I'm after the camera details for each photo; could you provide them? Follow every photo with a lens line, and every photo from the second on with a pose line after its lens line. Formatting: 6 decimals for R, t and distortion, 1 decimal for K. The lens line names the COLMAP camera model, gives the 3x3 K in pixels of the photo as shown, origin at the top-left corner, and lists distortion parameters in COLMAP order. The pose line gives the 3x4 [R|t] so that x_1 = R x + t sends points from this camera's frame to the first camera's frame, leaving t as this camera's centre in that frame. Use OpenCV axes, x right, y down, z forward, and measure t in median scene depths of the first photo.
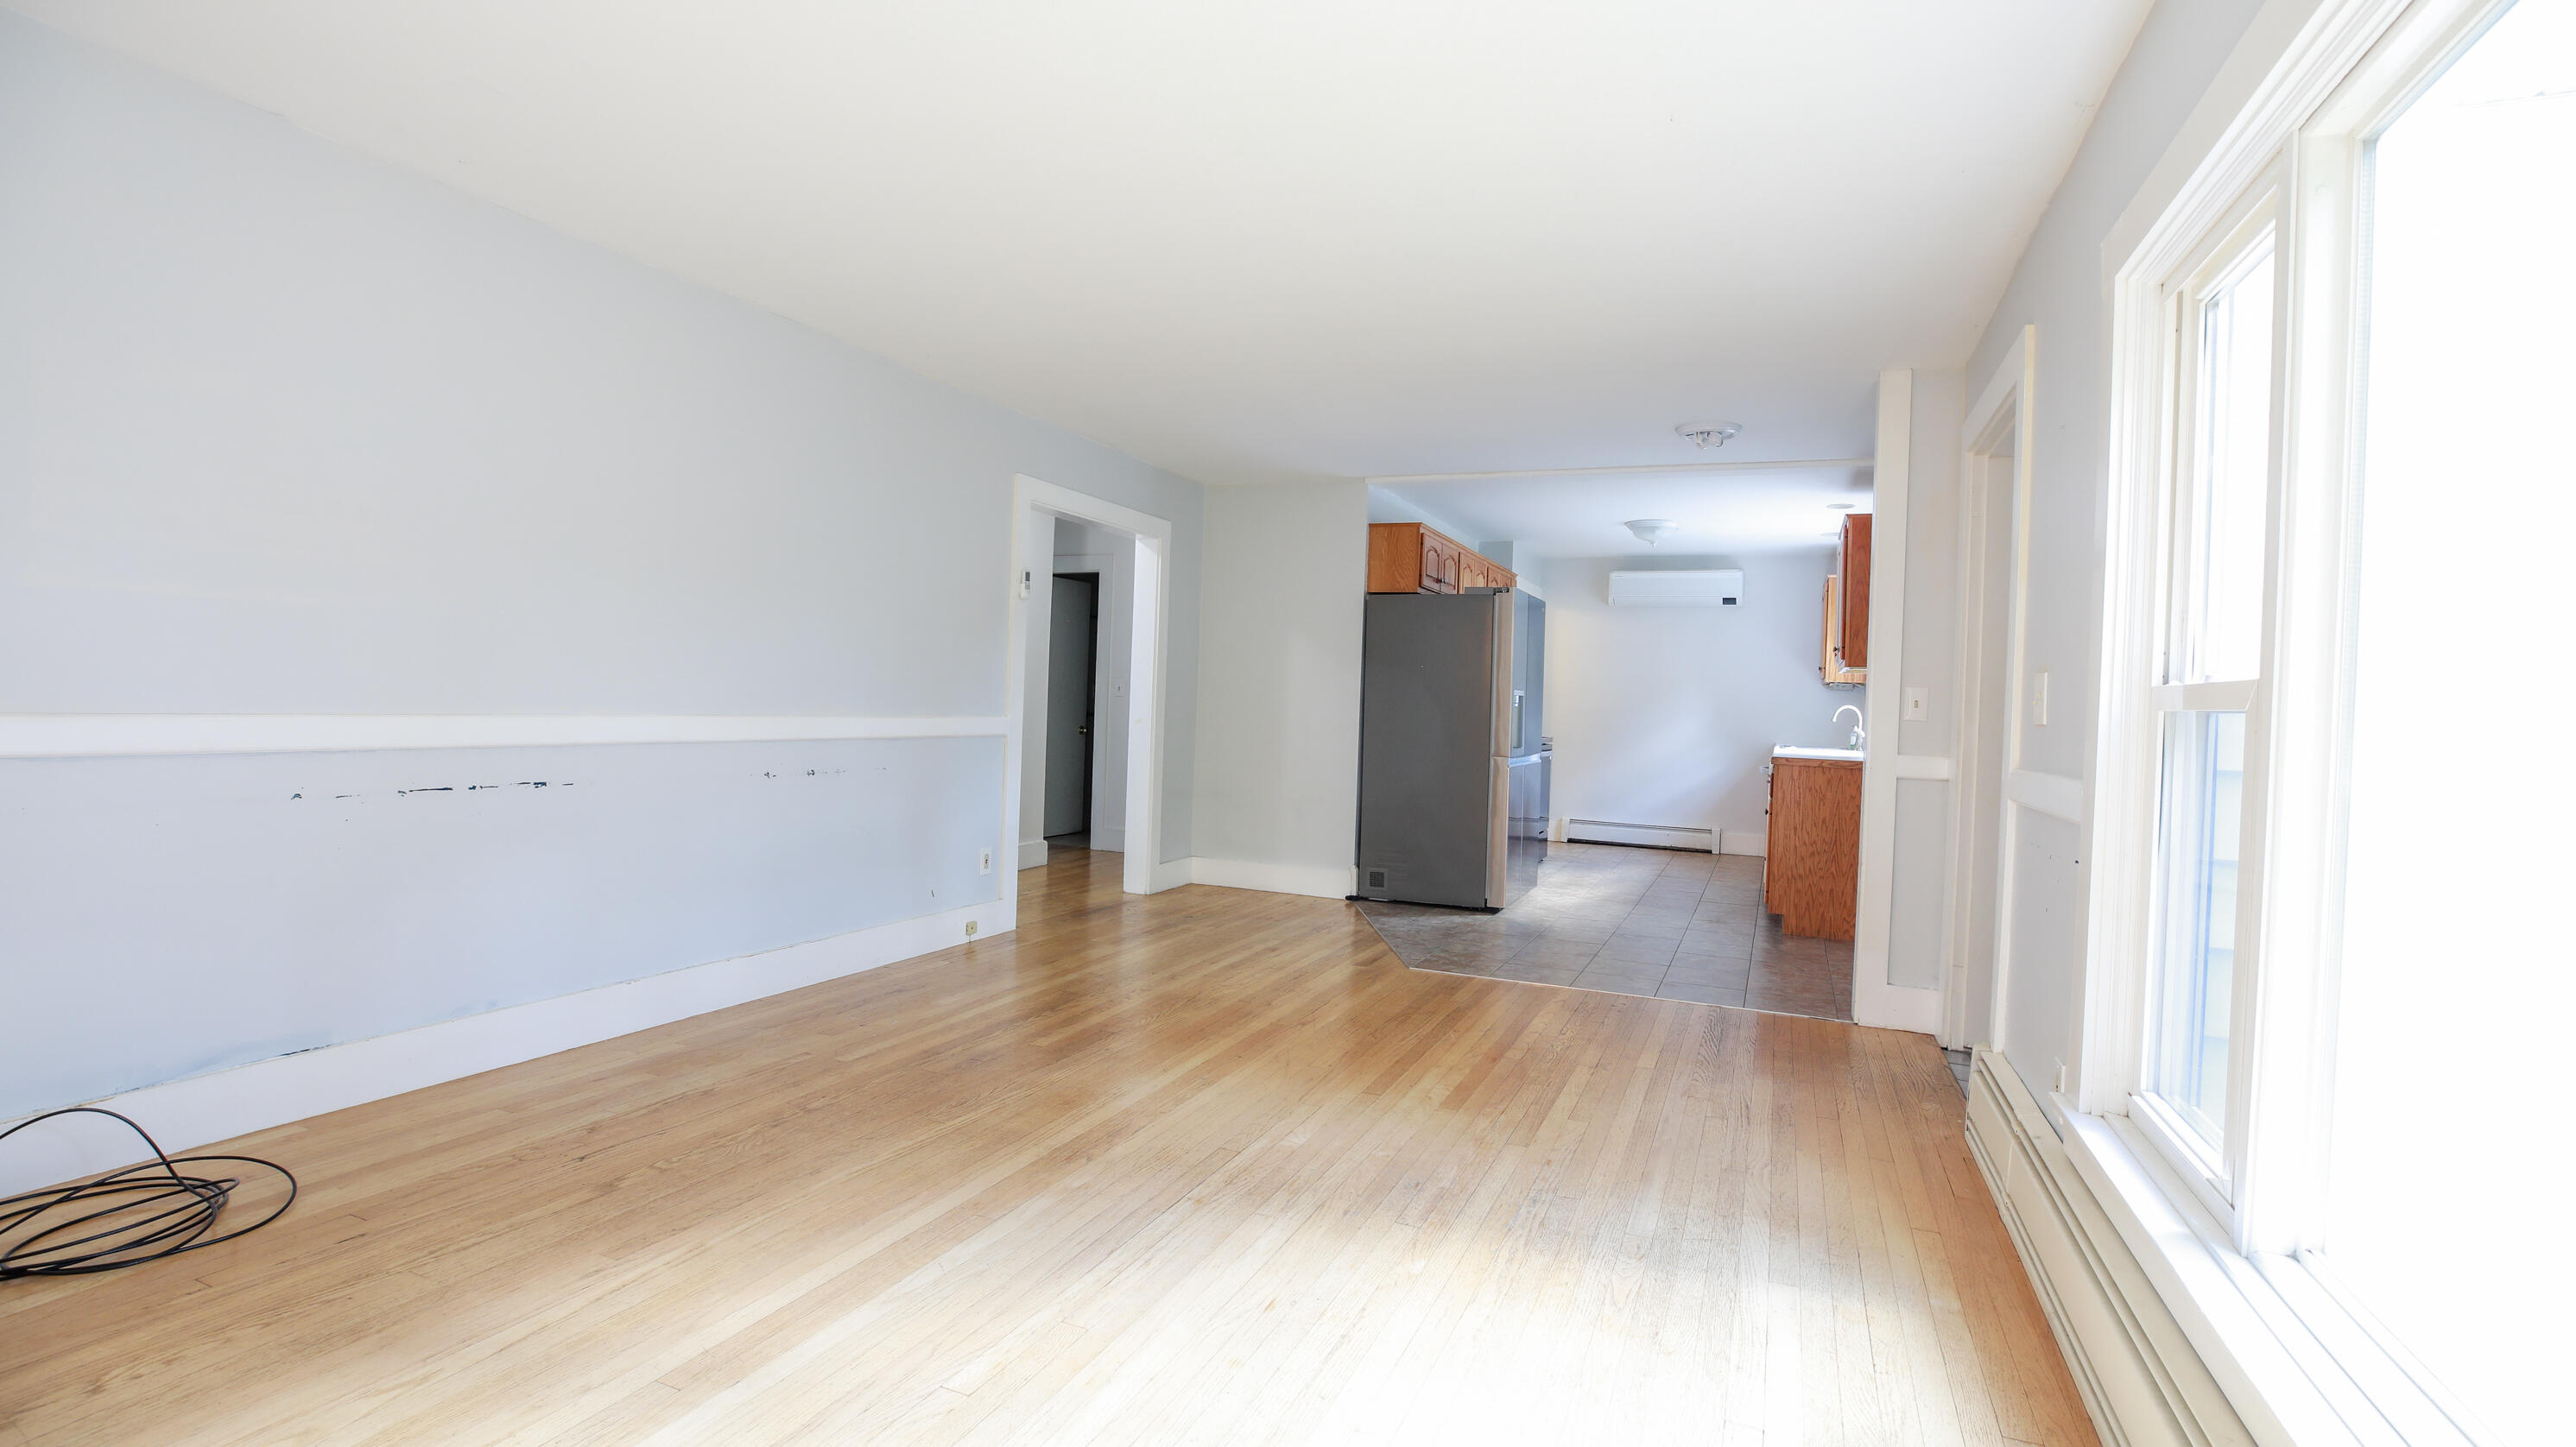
lens RADIAL K [[1171.3, 0, 1291.7], [0, 1171.3, 711.2], [0, 0, 1]] dist [-0.051467, 0.020105]
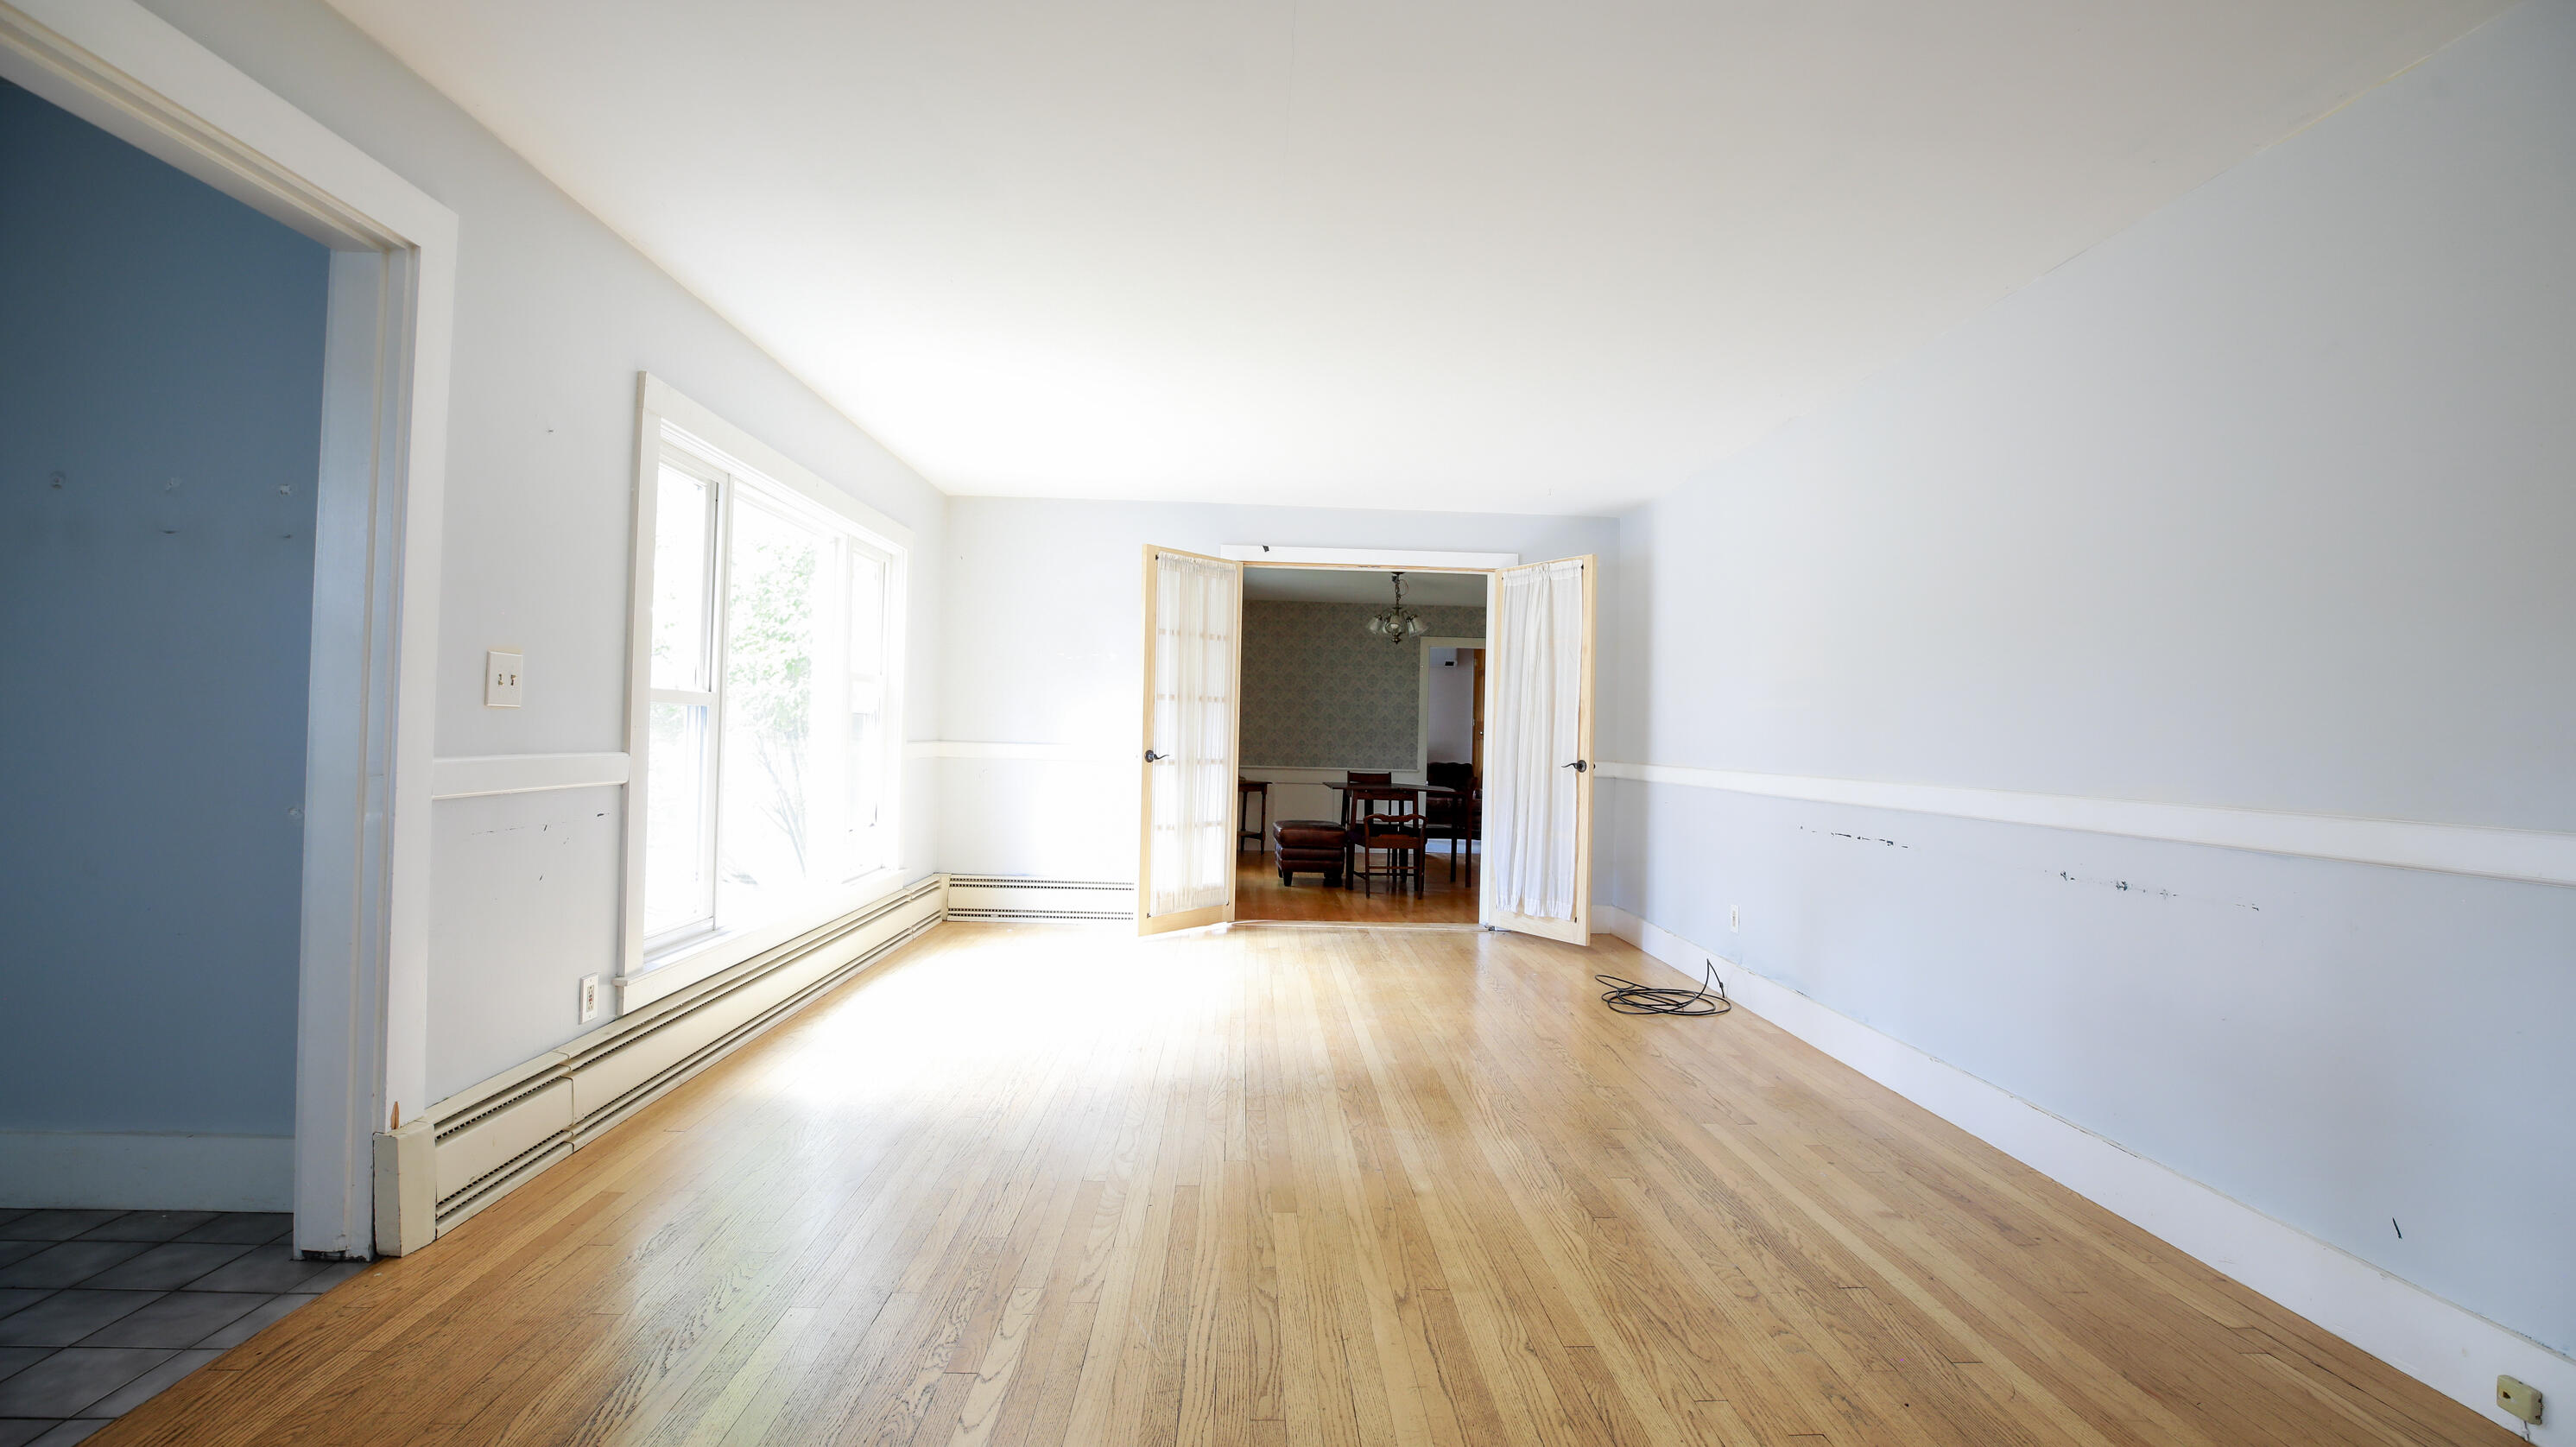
lens RADIAL K [[1171.3, 0, 1291.7], [0, 1171.3, 711.2], [0, 0, 1]] dist [-0.051467, 0.020105]
pose [[-0.902316, -0.065208, -0.426115, 0.360174], [-0.060306, 0.997867, -0.025003, -0.002156], [0.426836, 0.003136, -0.904324, 1.682750]]
